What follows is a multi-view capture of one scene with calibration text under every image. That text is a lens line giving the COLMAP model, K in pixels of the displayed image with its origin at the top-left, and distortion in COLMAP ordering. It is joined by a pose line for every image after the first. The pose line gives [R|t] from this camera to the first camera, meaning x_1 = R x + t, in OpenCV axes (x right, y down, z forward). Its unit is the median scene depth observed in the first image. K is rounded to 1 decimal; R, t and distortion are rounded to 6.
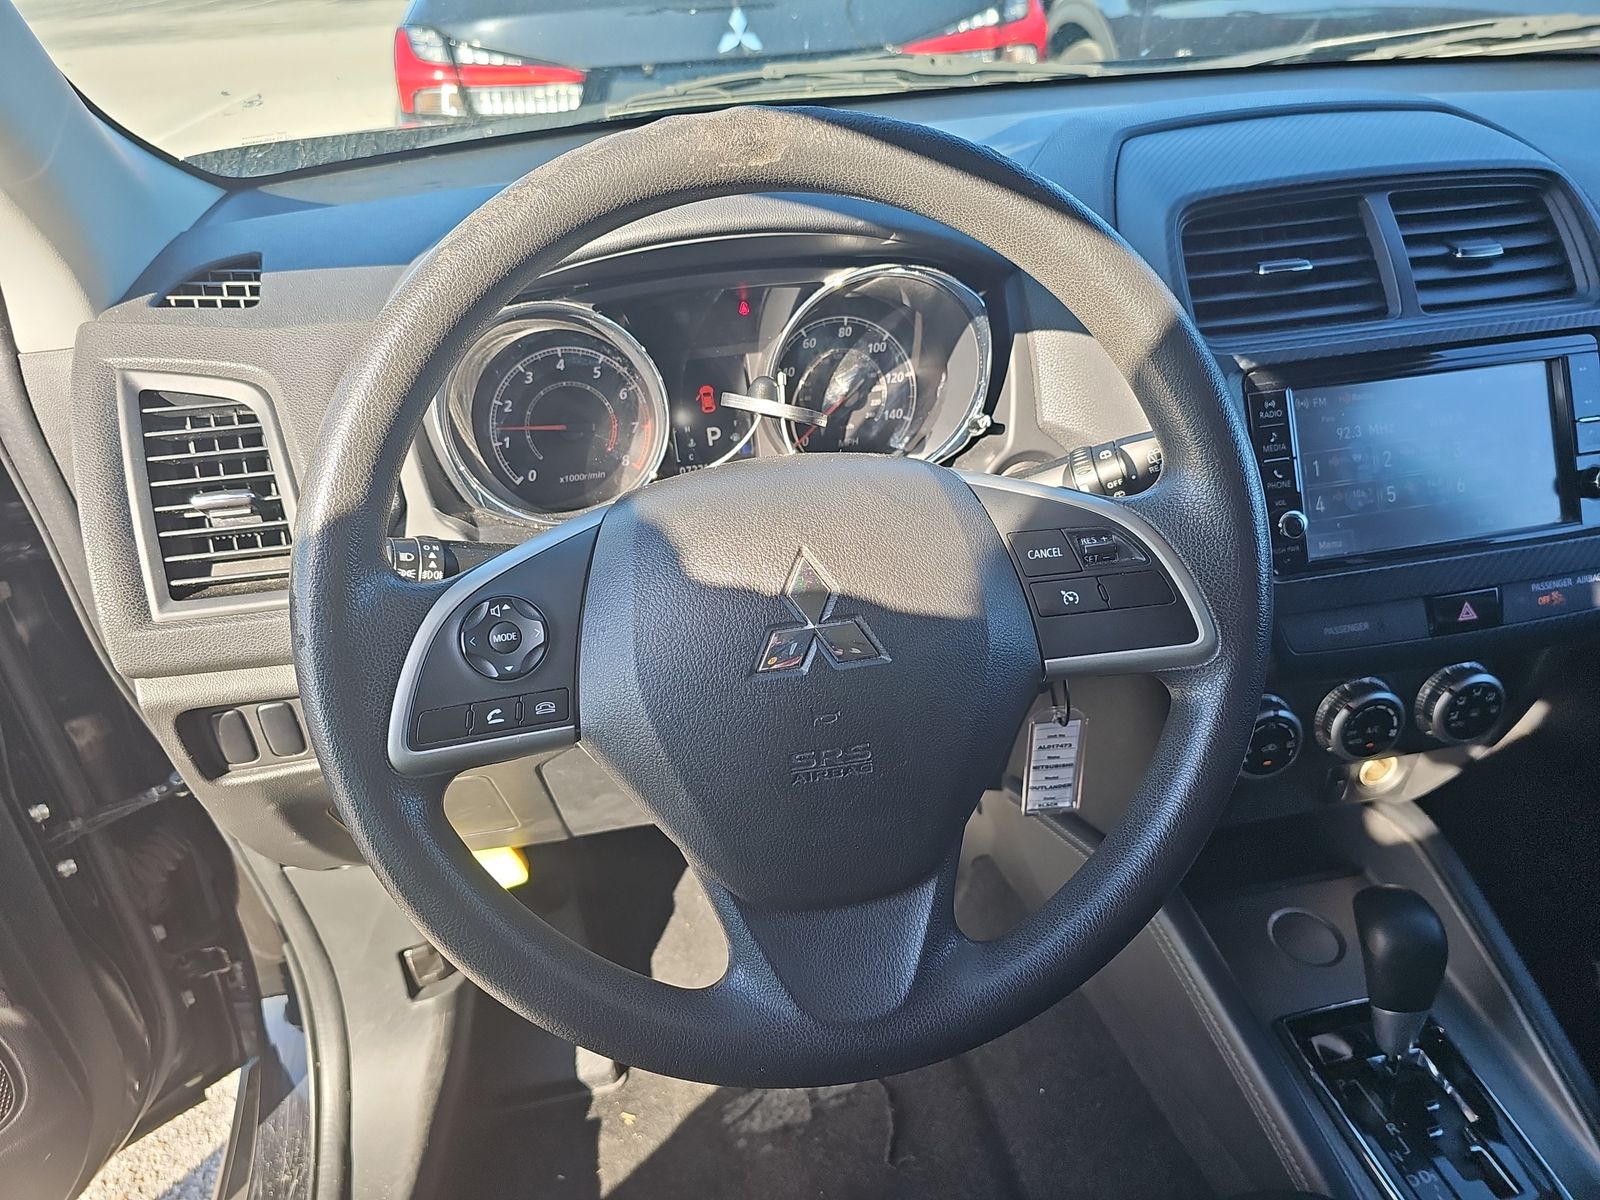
lens RADIAL K [[1044.1, 0, 789.4], [0, 1044.1, 592.6], [0, 0, 1]] dist [0.021289, -0.020919]
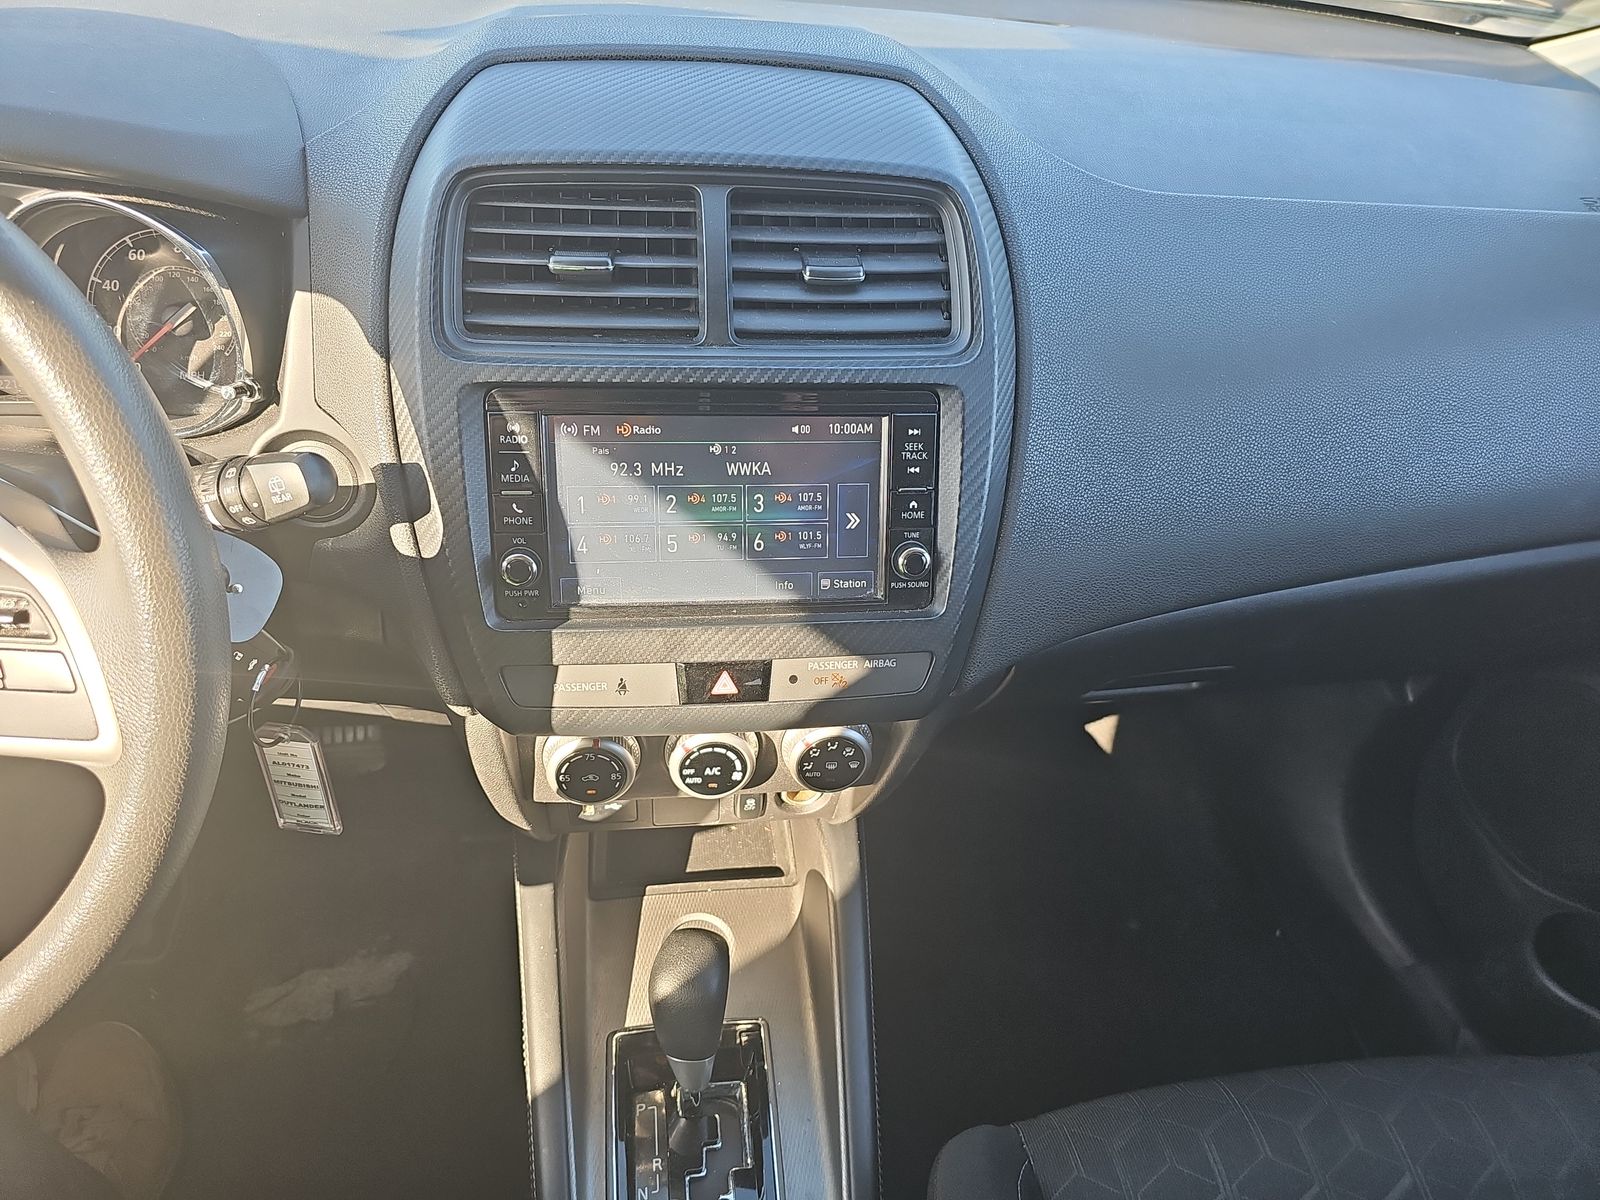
lens RADIAL K [[1044.1, 0, 798.3], [0, 1044.1, 605.3], [0, 0, 1]] dist [0.021289, -0.020919]
pose [[0.990615, 0.133136, 0.030930, 0.583703], [-0.136471, 0.976000, 0.169705, -0.183347], [-0.007593, -0.172334, 0.985009, 0.102687]]
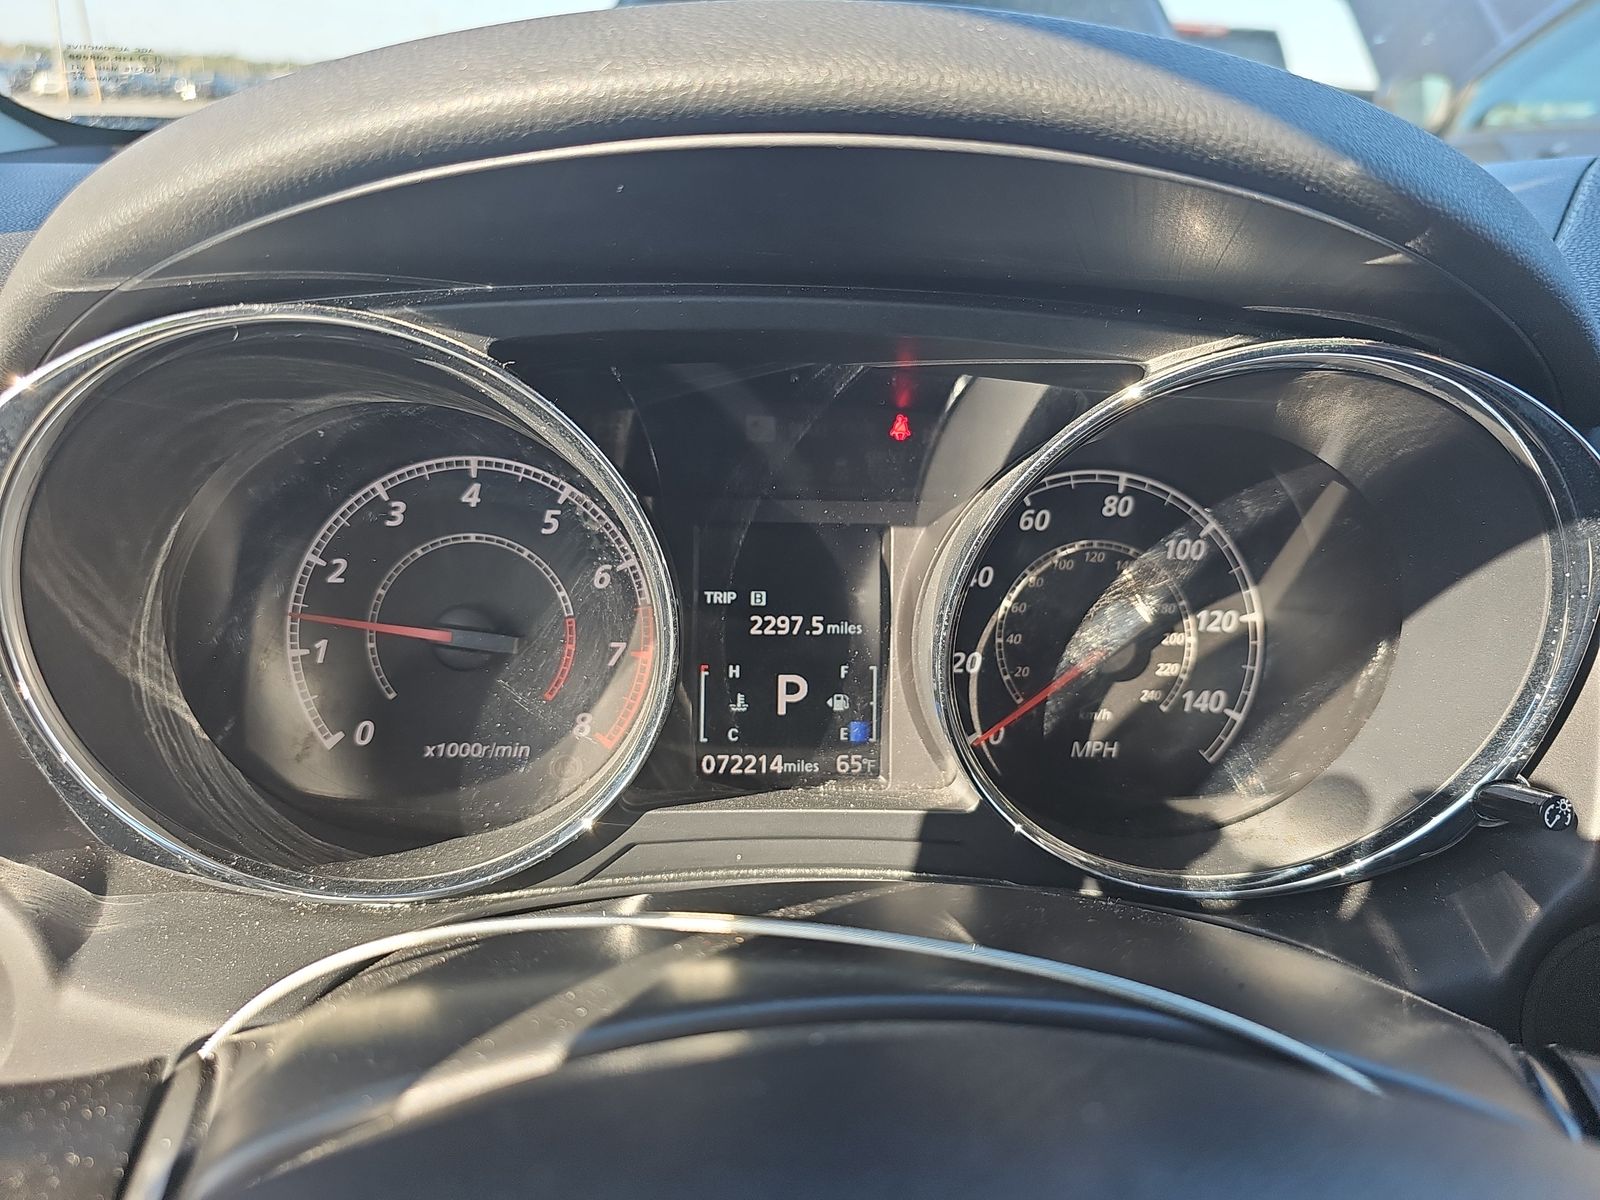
lens RADIAL K [[1044.1, 0, 799.2], [0, 1044.1, 589.6], [0, 0, 1]] dist [0.021289, -0.020919]
pose [[0.985227, 0.137295, -0.102360, -0.030862], [-0.151166, 0.978101, -0.143066, -0.134998], [0.080476, 0.156426, 0.984406, 0.575711]]
